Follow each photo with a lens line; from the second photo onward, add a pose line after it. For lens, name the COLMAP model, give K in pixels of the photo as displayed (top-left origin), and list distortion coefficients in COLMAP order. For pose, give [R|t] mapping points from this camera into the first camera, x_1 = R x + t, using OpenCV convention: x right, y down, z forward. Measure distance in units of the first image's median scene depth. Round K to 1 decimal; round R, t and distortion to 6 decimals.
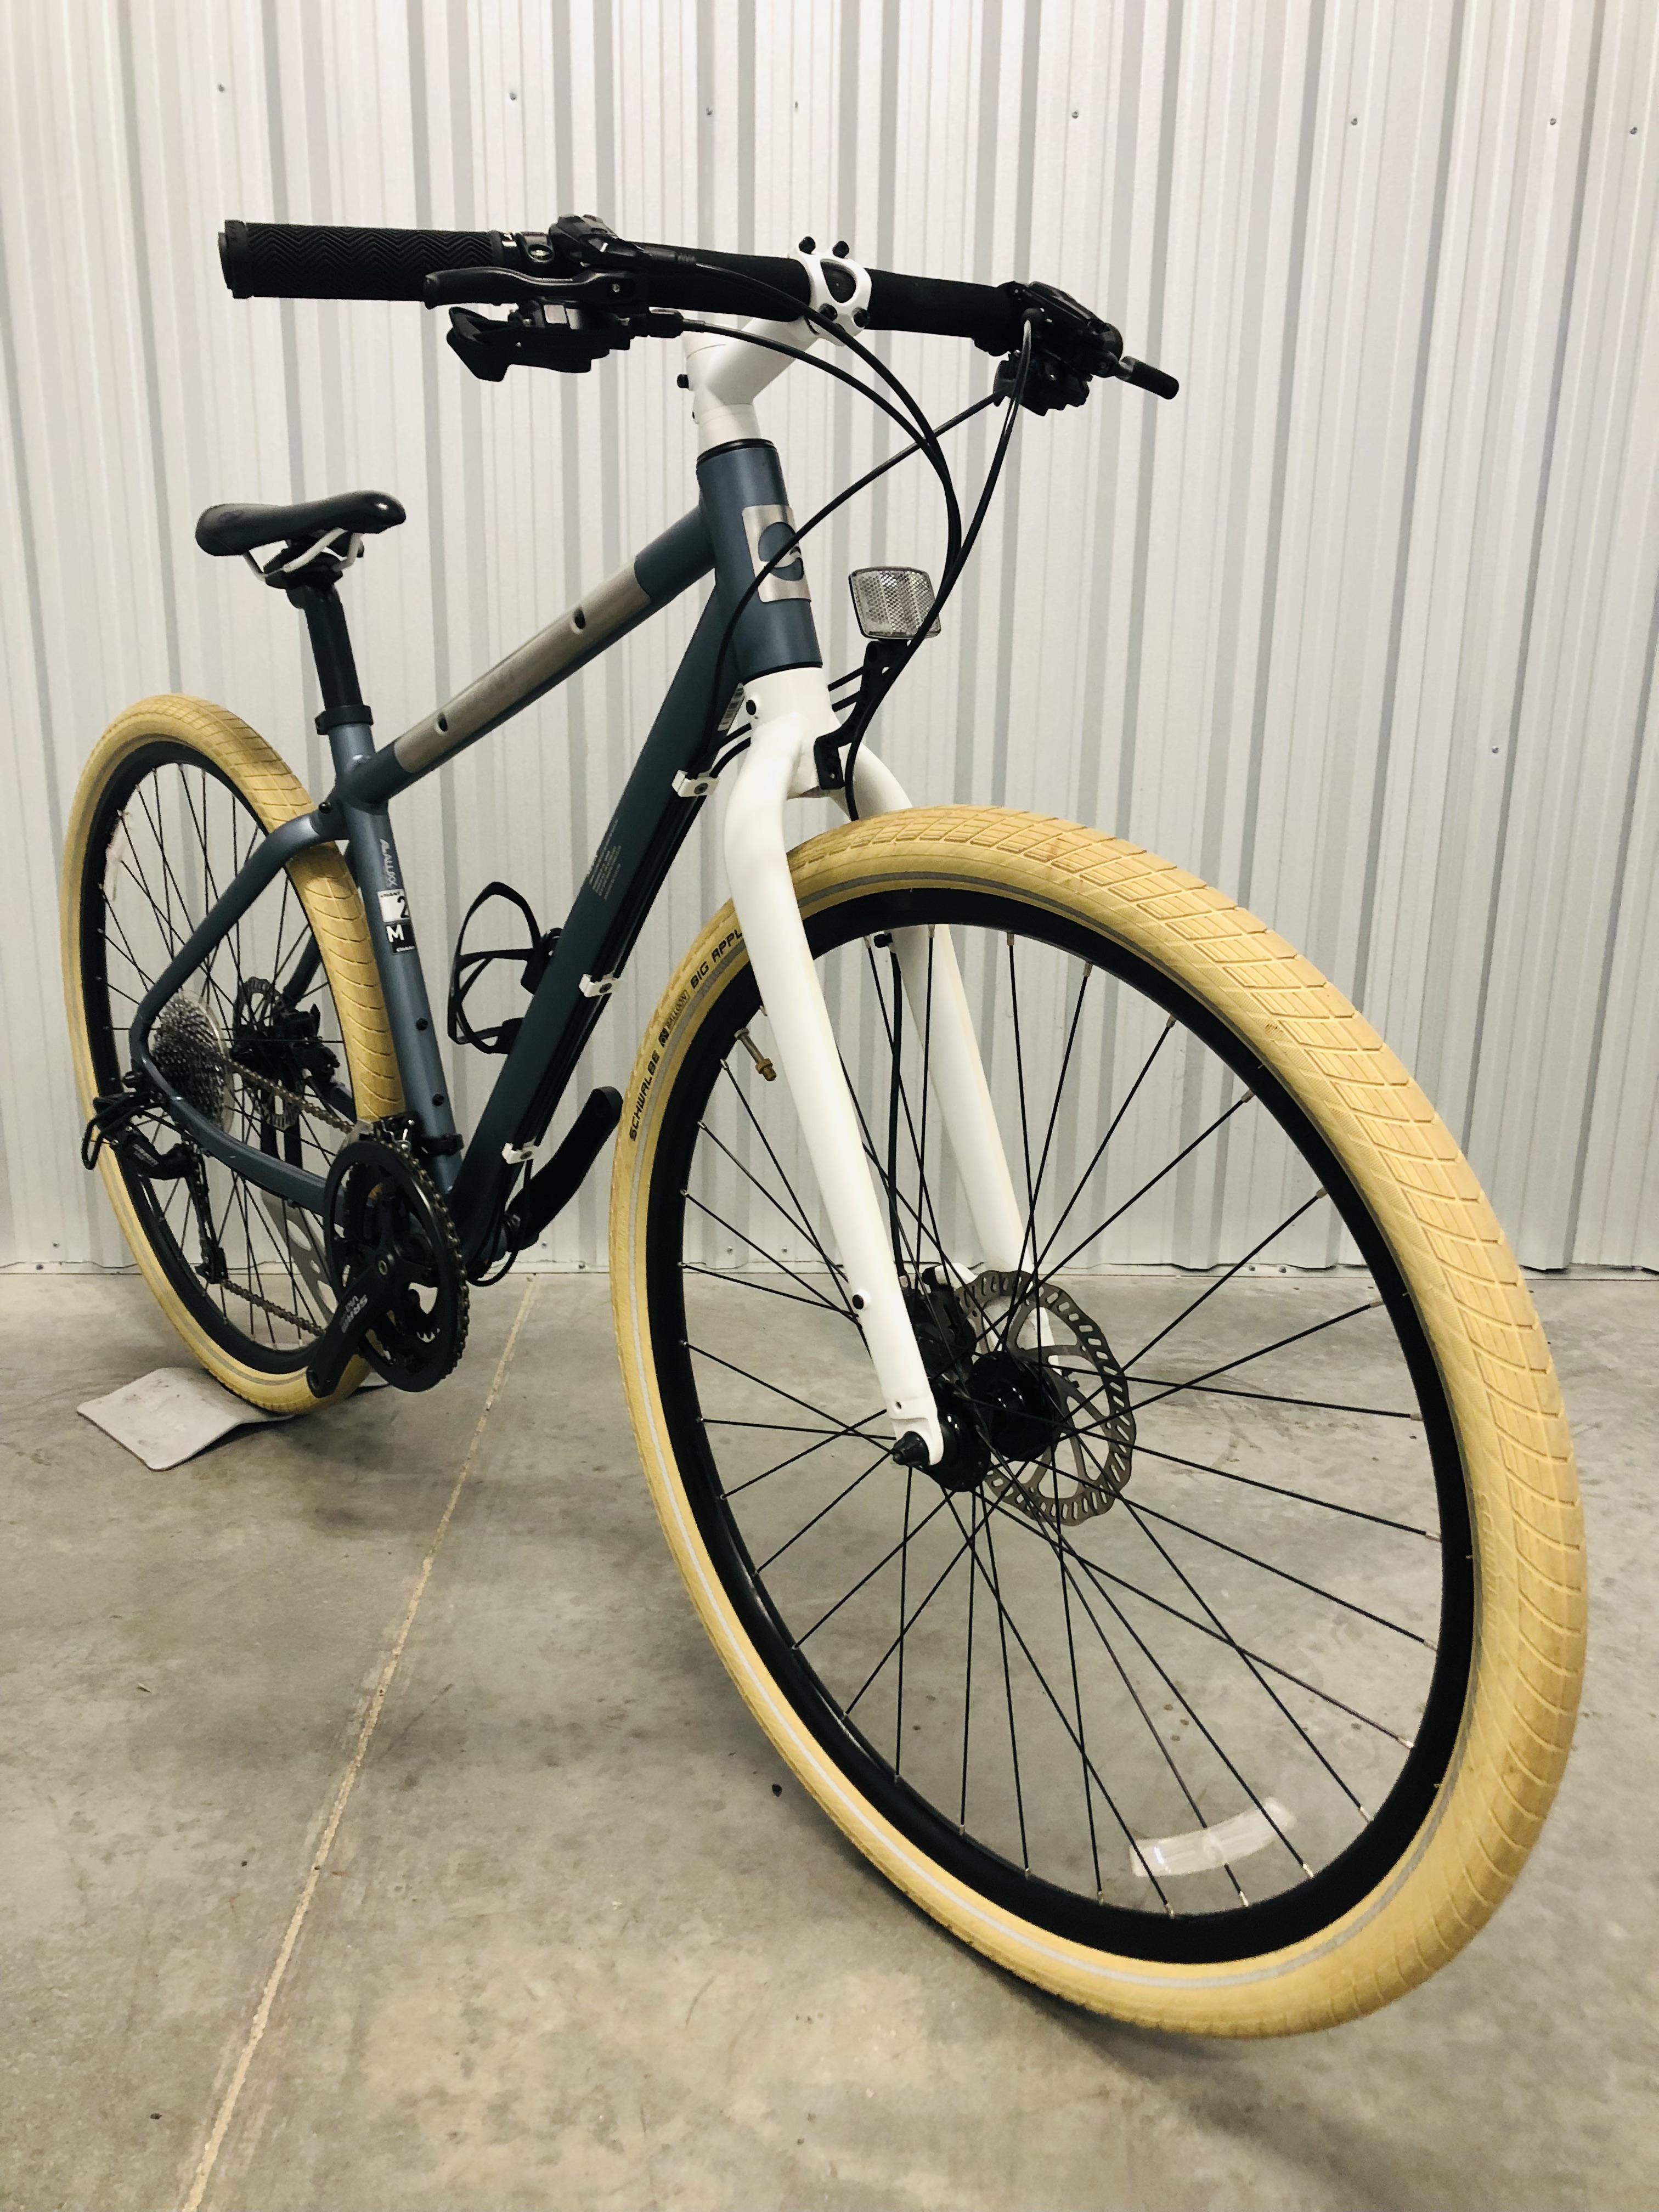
lens RADIAL K [[1789.8, 0, 842.6], [0, 1789.8, 1104.7], [0, 0, 1]] dist [0.033953, -0.009581]
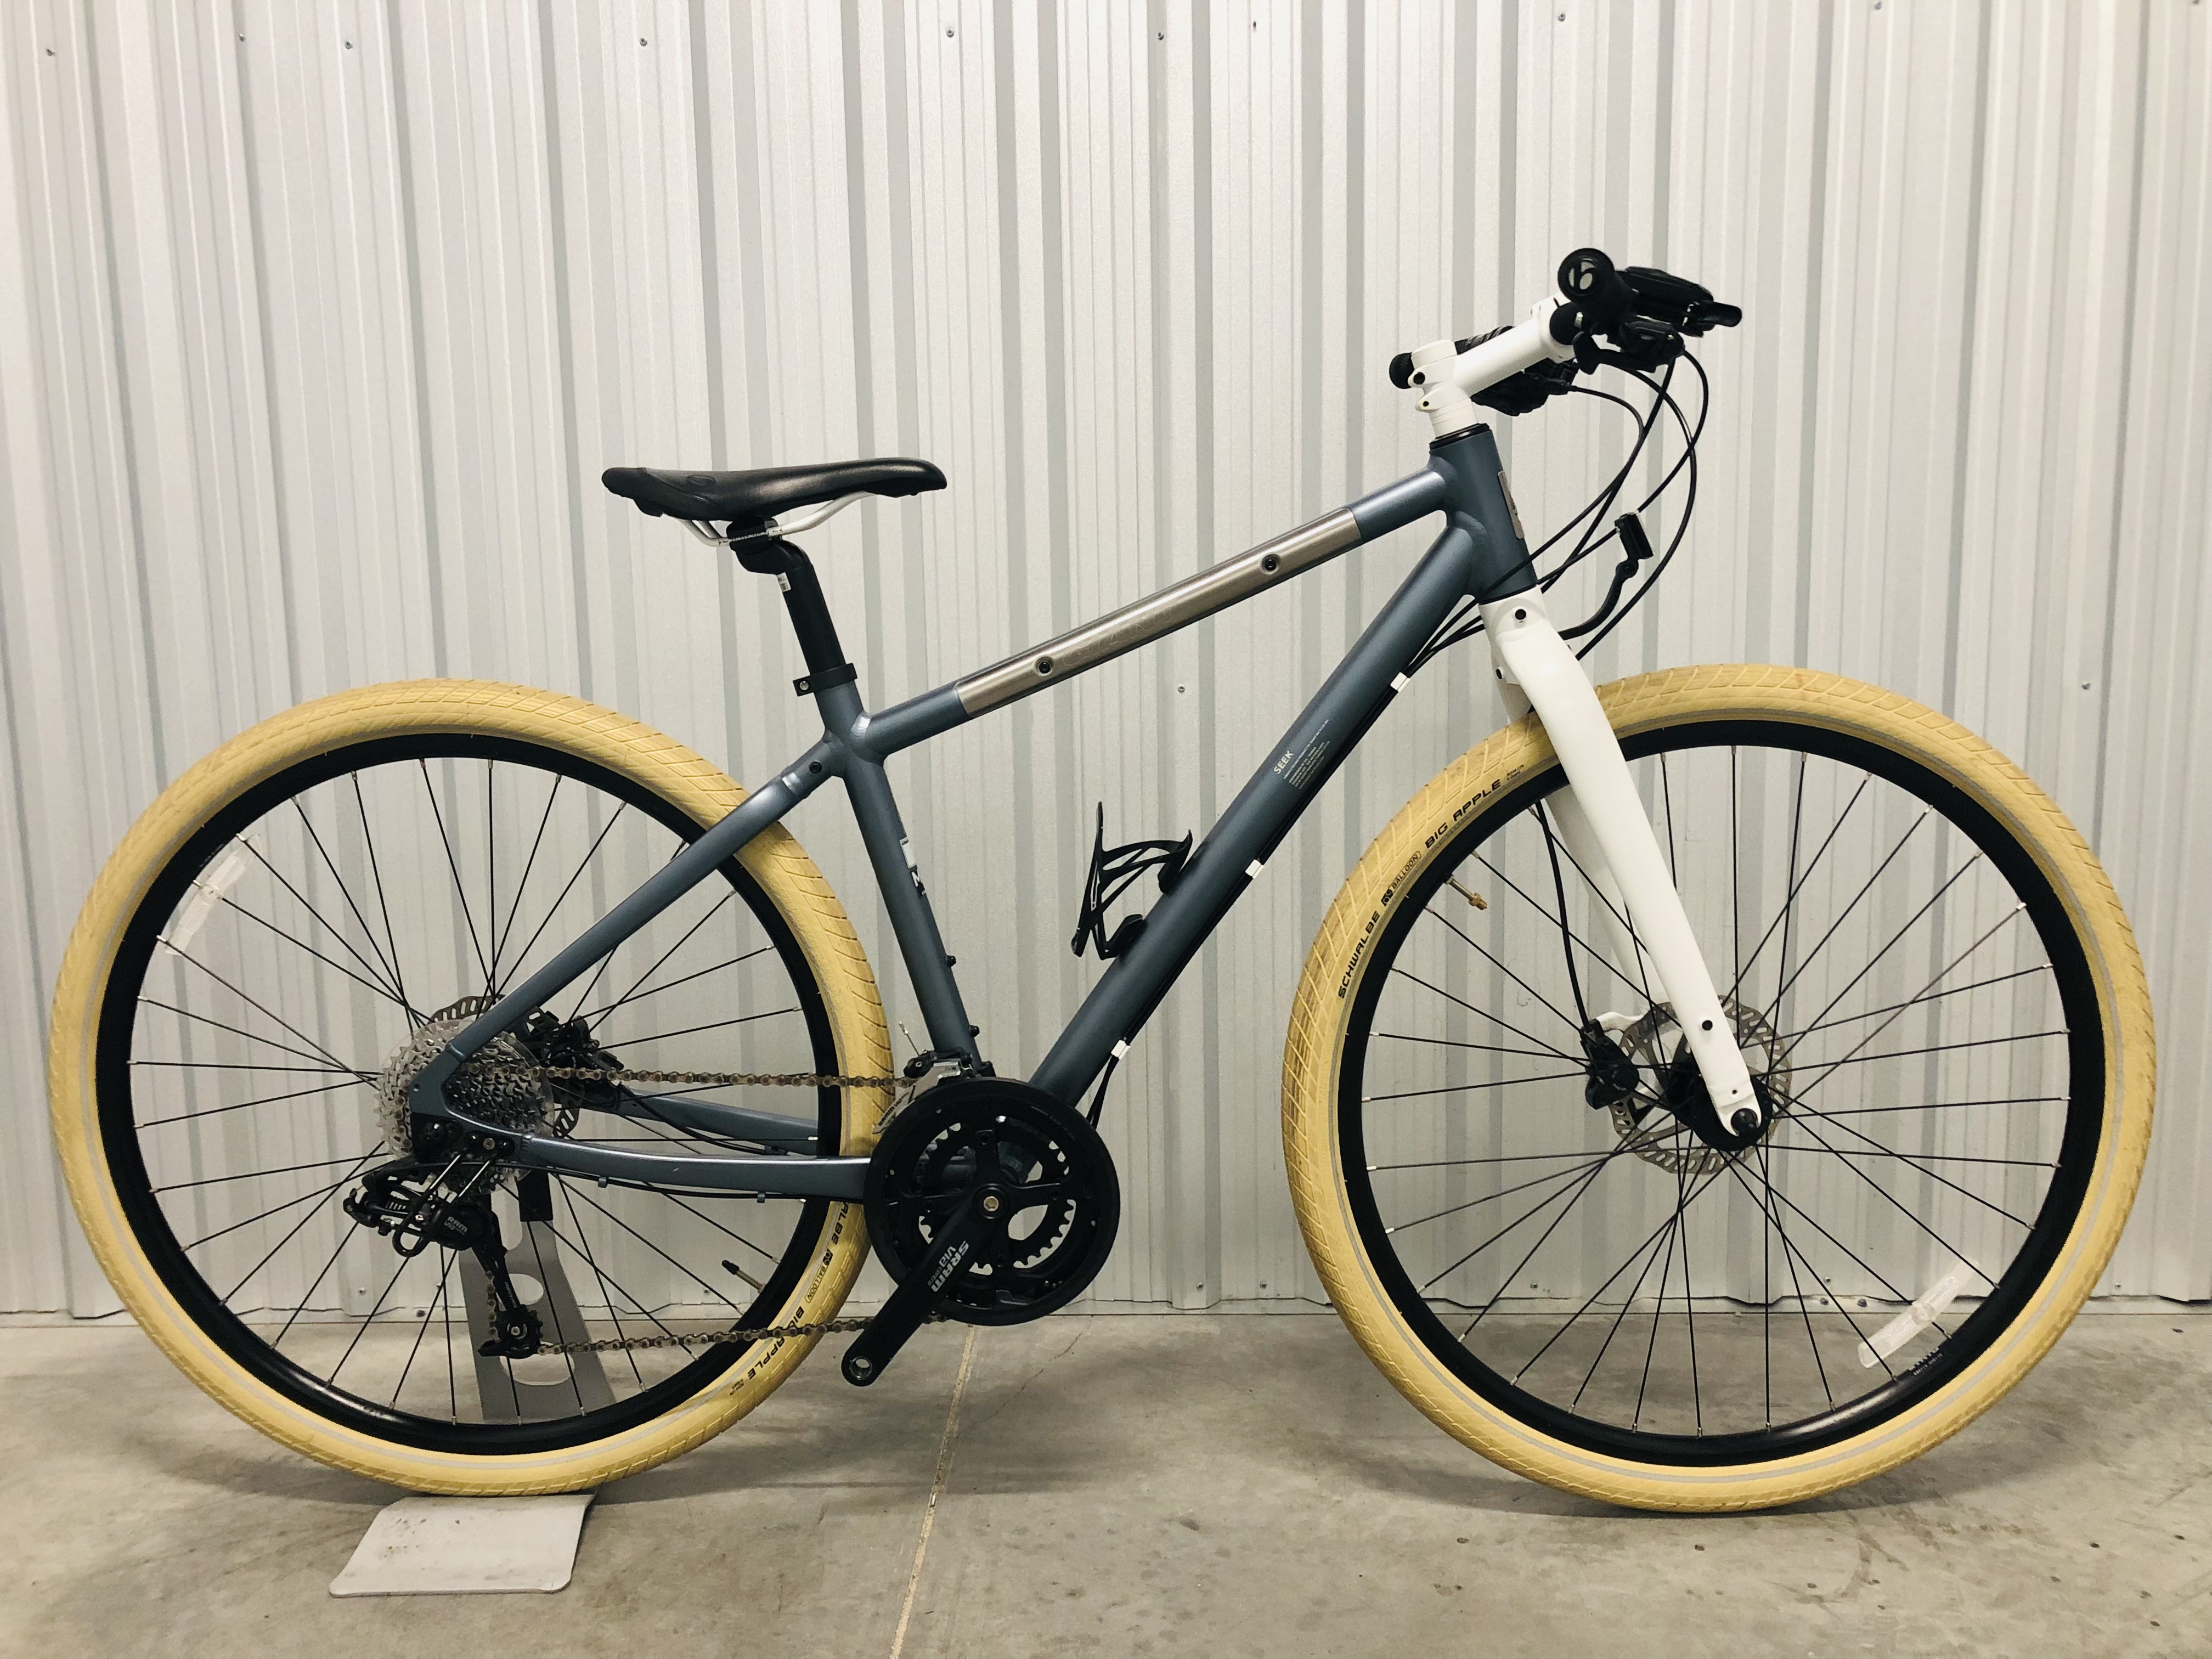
lens RADIAL K [[1789.8, 0, 1106.0], [0, 1789.8, 829.5], [0, 0, 1]] dist [0.033953, -0.009581]
pose [[0.997481, -0.027076, -0.065556, -0.052461], [0.018882, 0.992285, -0.122530, -0.035841], [0.068368, 0.120983, 0.990297, 0.136889]]
